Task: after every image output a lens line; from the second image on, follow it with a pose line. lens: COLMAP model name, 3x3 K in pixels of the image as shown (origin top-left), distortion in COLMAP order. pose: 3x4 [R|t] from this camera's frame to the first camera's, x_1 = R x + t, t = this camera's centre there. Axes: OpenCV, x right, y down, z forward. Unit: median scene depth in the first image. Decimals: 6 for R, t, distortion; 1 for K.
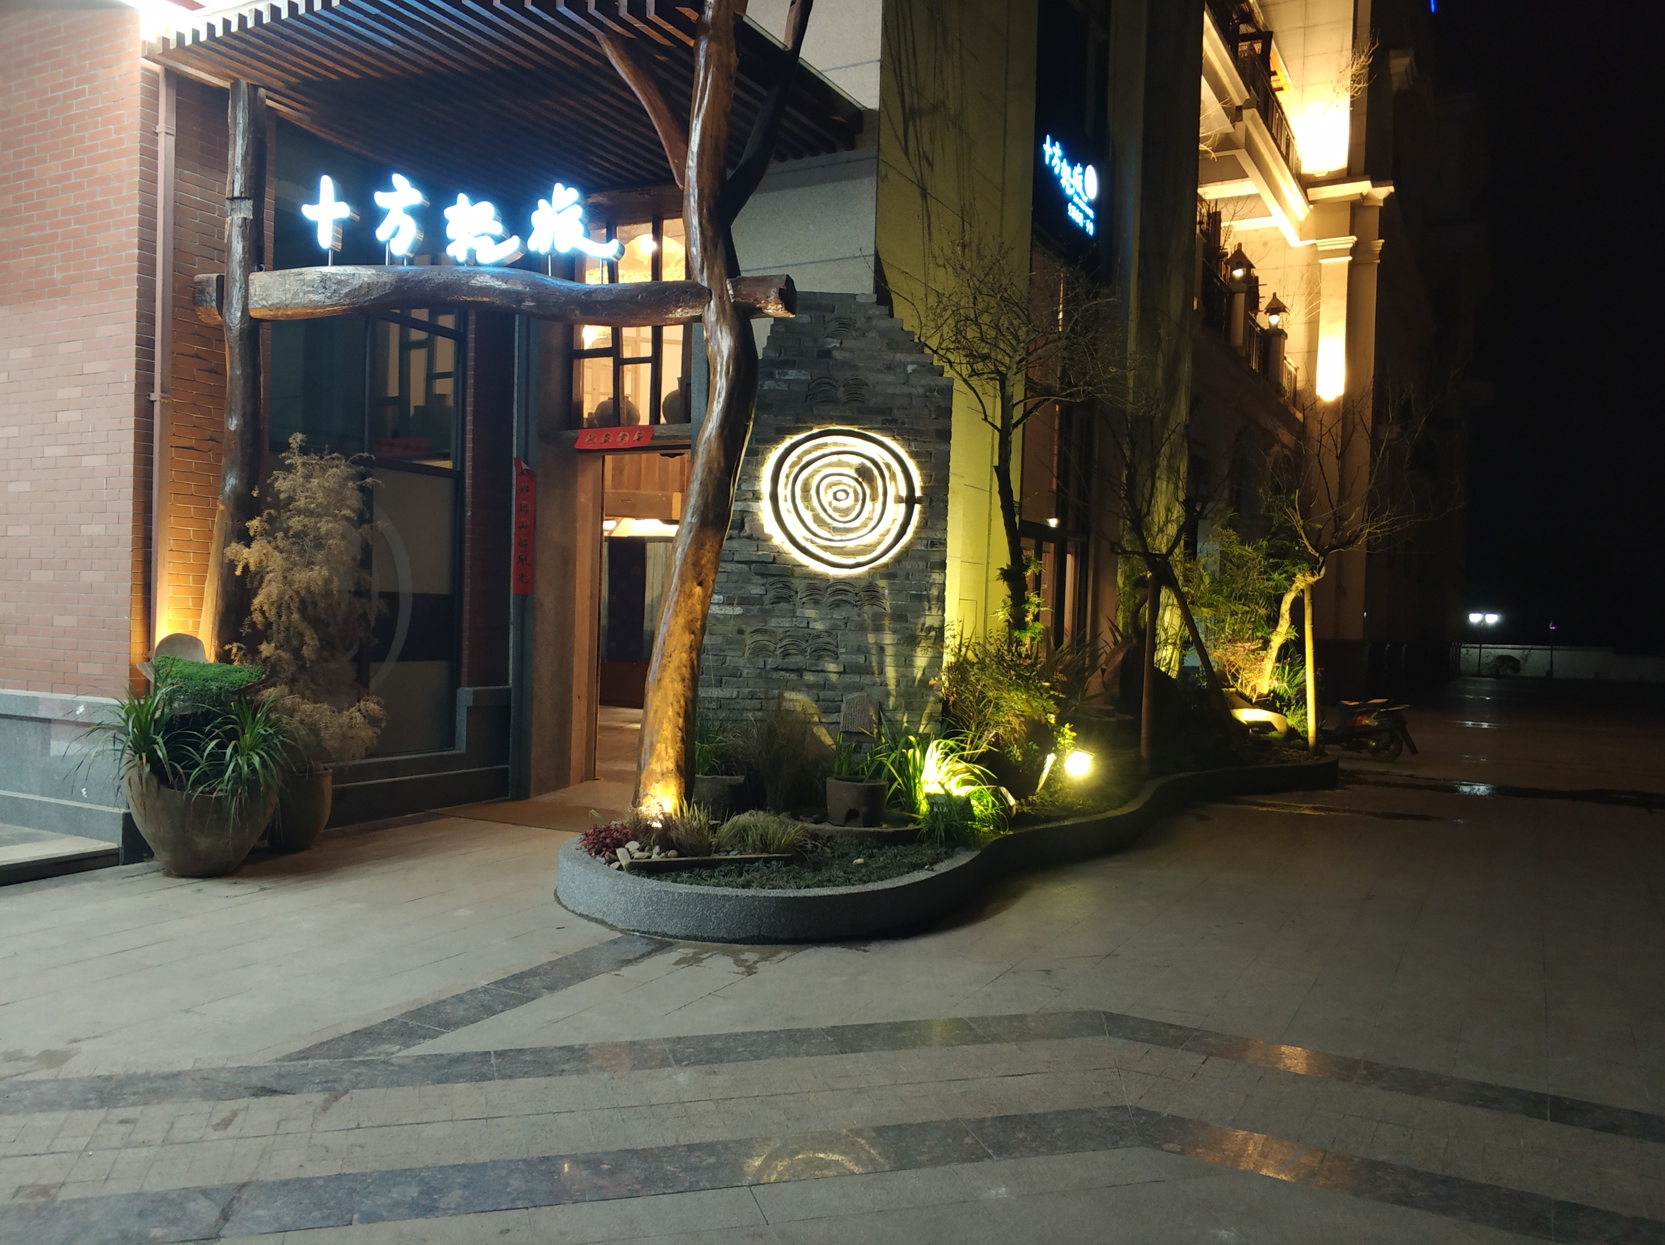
lens RADIAL K [[1284.9, 0, 832.5], [0, 1284.9, 622.5], [0, 0, 1]] dist [-0.004480, -0.003559]
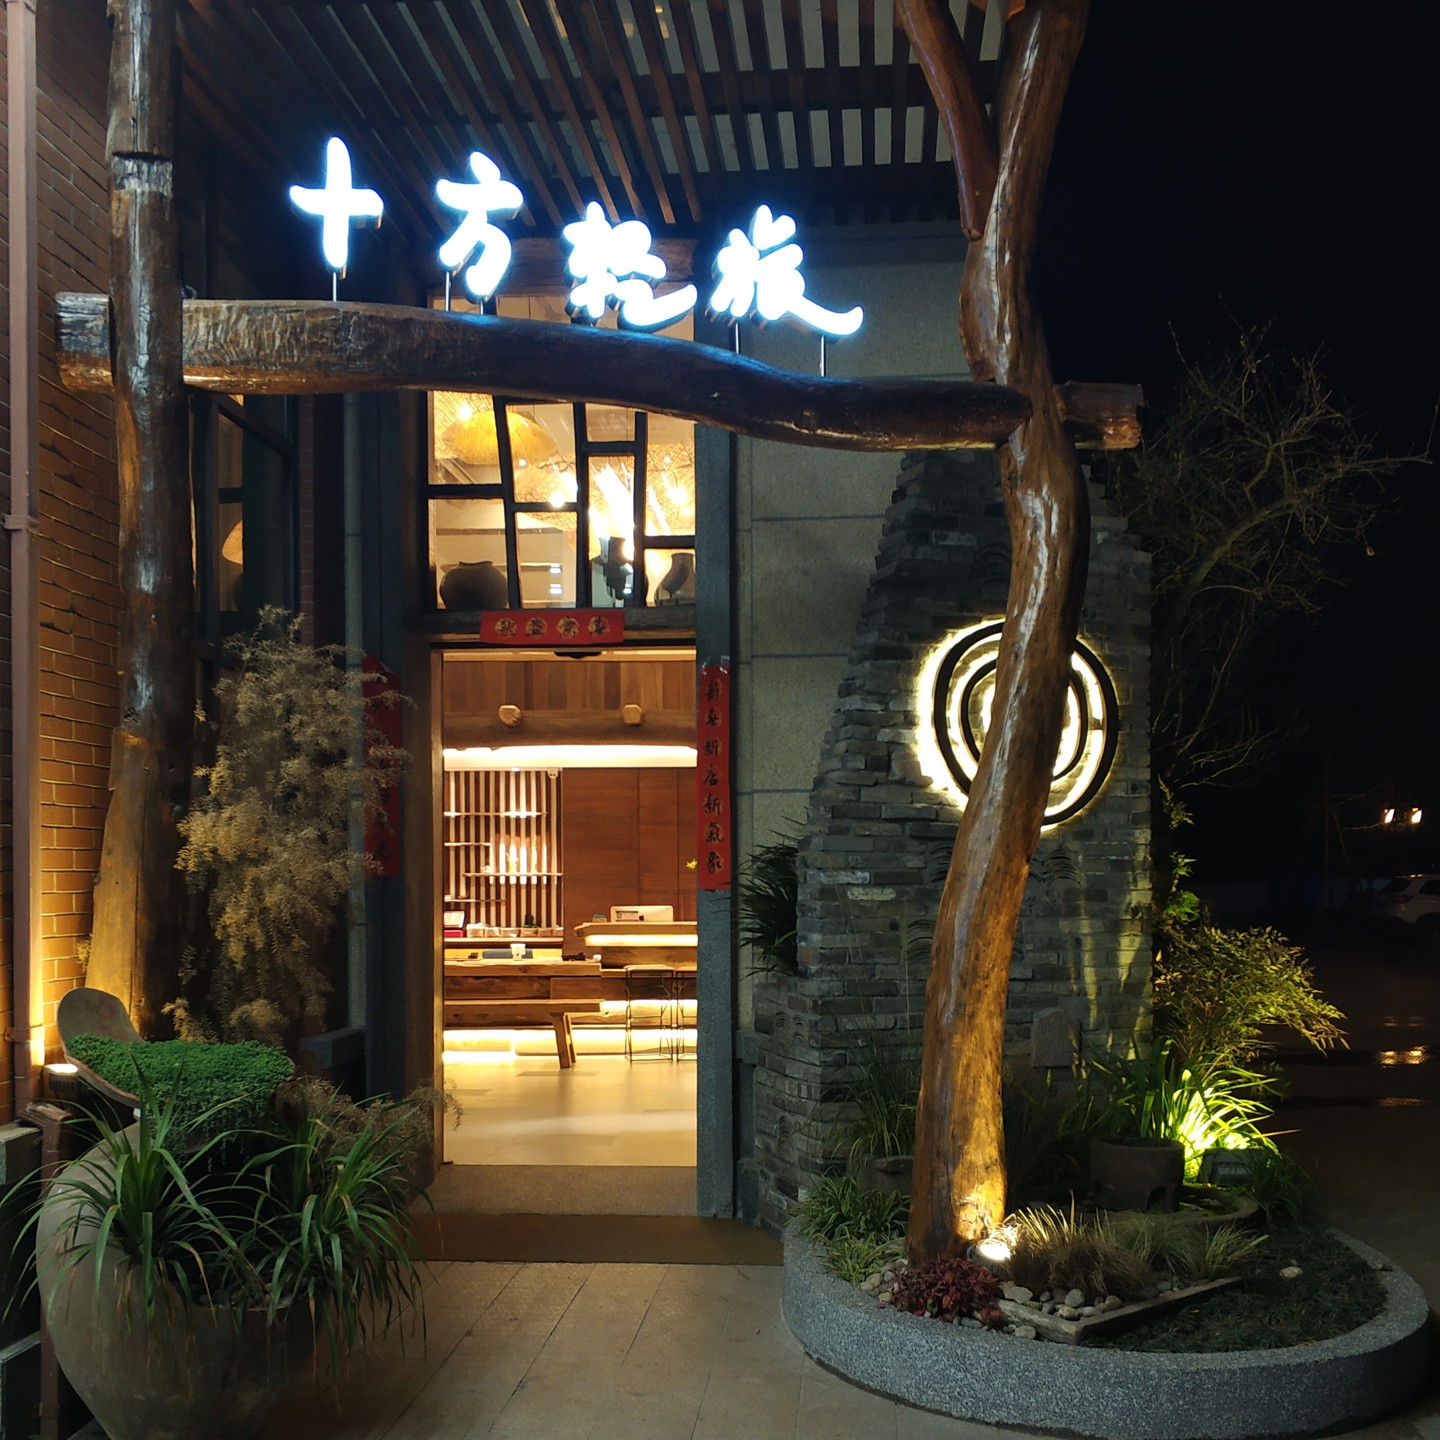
lens RADIAL K [[1596.8, 0, 720.5], [0, 1596.8, 814.7], [0, 0, 1]] dist [0.117913, -0.323370]
pose [[0.920309, -0.021262, 0.390613, -0.475400], [0.033866, 0.999103, -0.025408, -0.032200], [-0.389723, 0.036612, 0.920204, 0.283576]]
